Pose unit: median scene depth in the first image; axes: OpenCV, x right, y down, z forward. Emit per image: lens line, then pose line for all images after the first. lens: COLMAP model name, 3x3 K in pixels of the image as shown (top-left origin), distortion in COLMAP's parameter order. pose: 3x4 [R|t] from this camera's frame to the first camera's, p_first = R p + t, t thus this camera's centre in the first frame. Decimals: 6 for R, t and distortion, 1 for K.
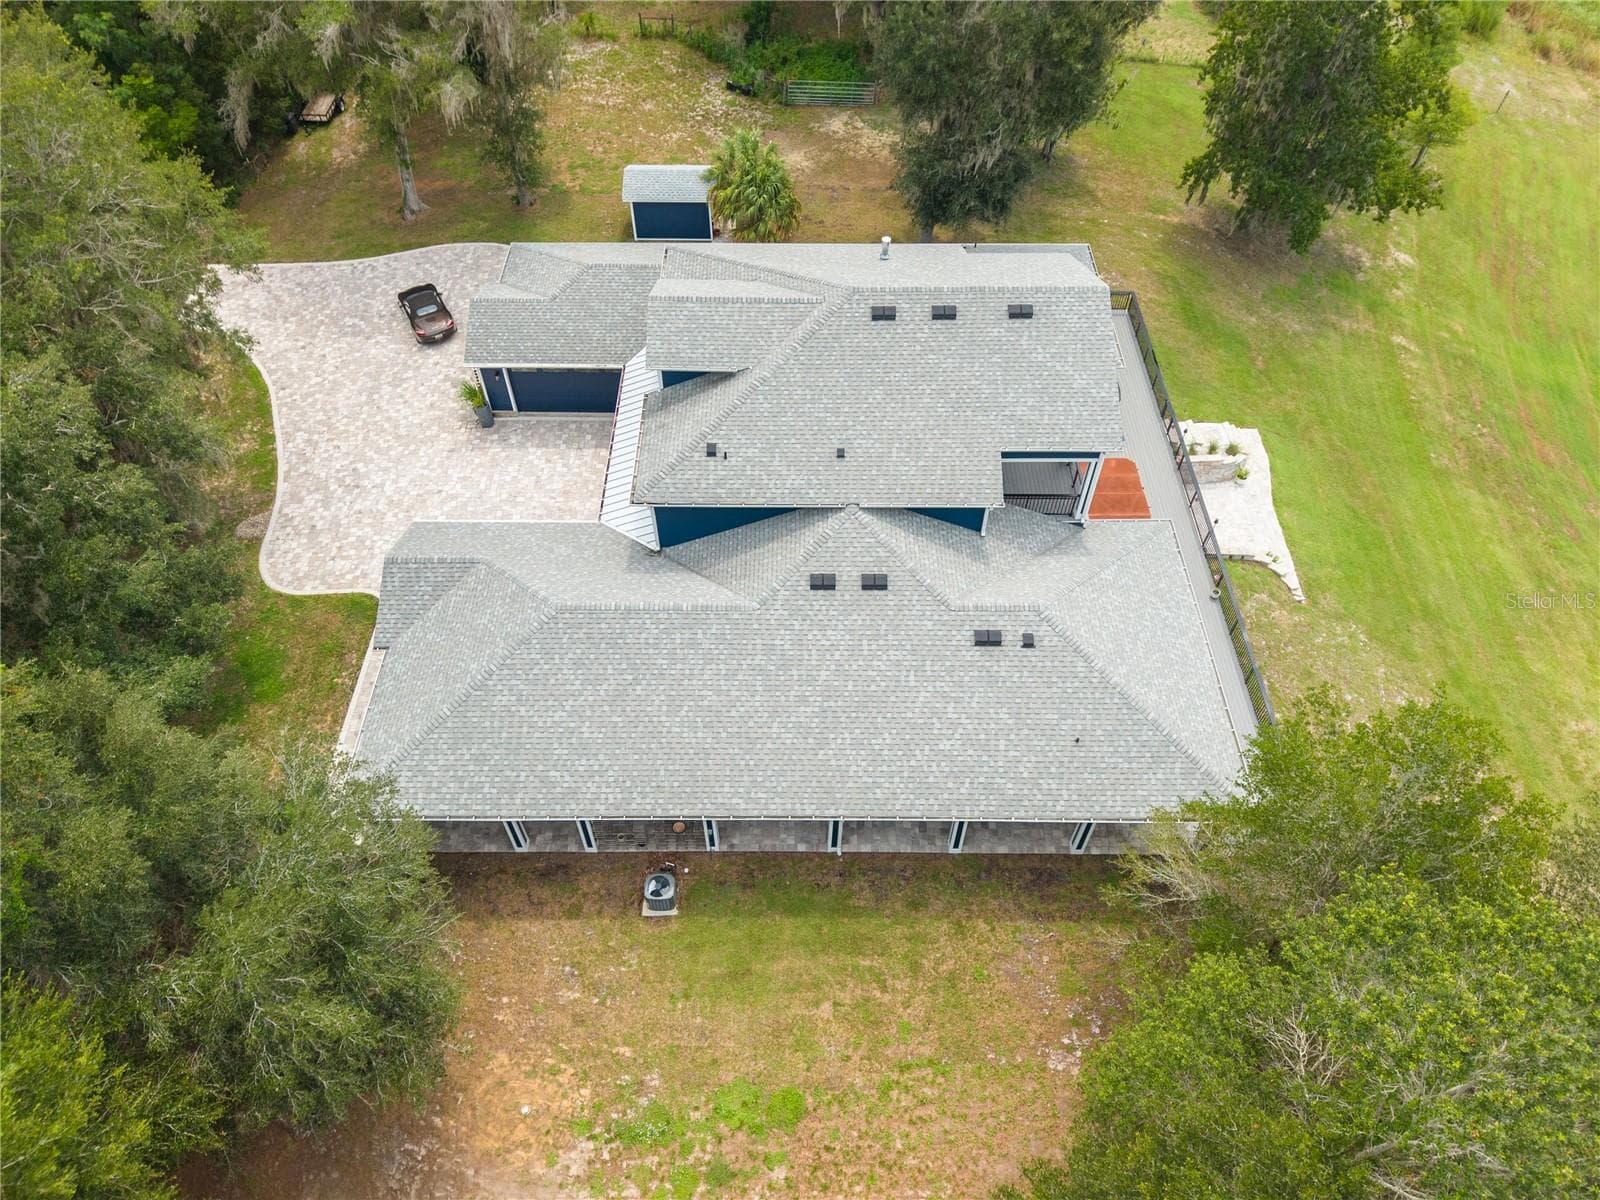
lens RADIAL K [[1074.8, 0, 792.1], [0, 1074.8, 615.9], [0, 0, 1]] dist [0.022402, -0.020871]
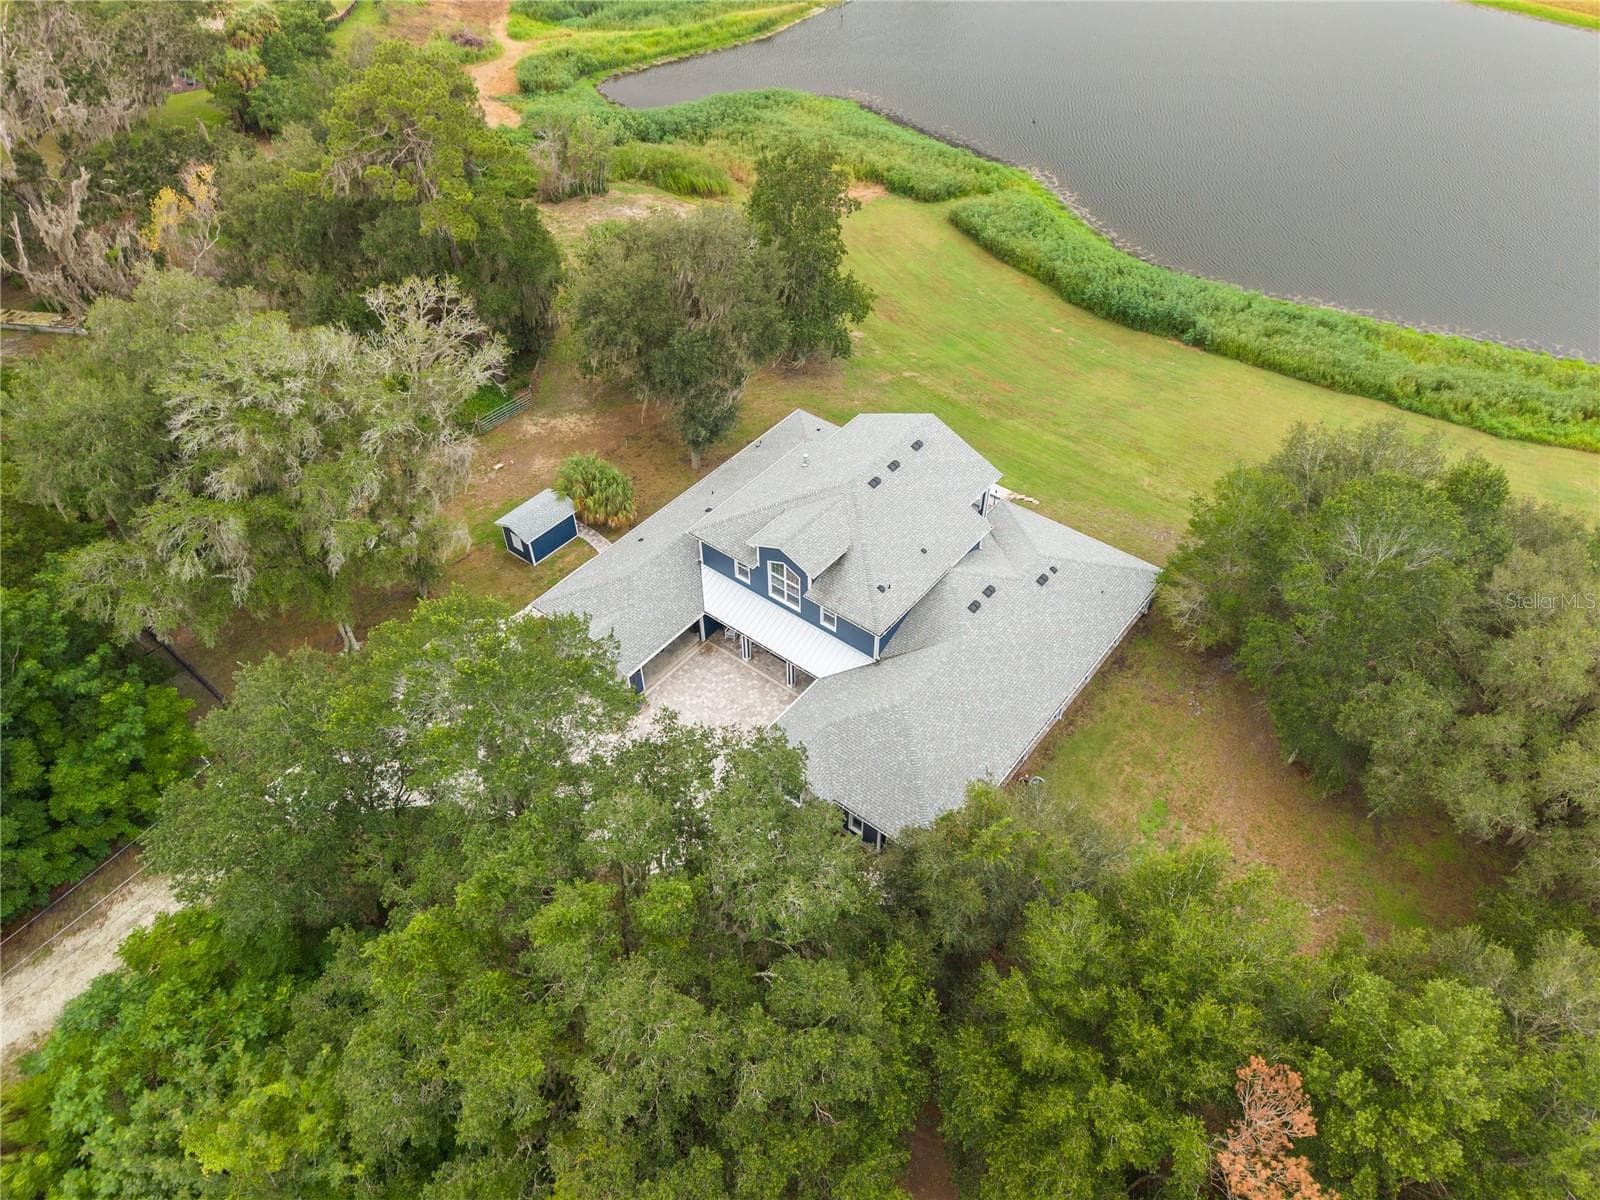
lens RADIAL K [[1074.8, 0, 785.3], [0, 1074.8, 594.6], [0, 0, 1]] dist [0.022402, -0.020871]
pose [[0.623072, -0.550452, 0.555683, -1.115515], [0.616709, 0.782713, 0.083846, -0.377184], [-0.481094, 0.290452, 0.827155, -0.363984]]
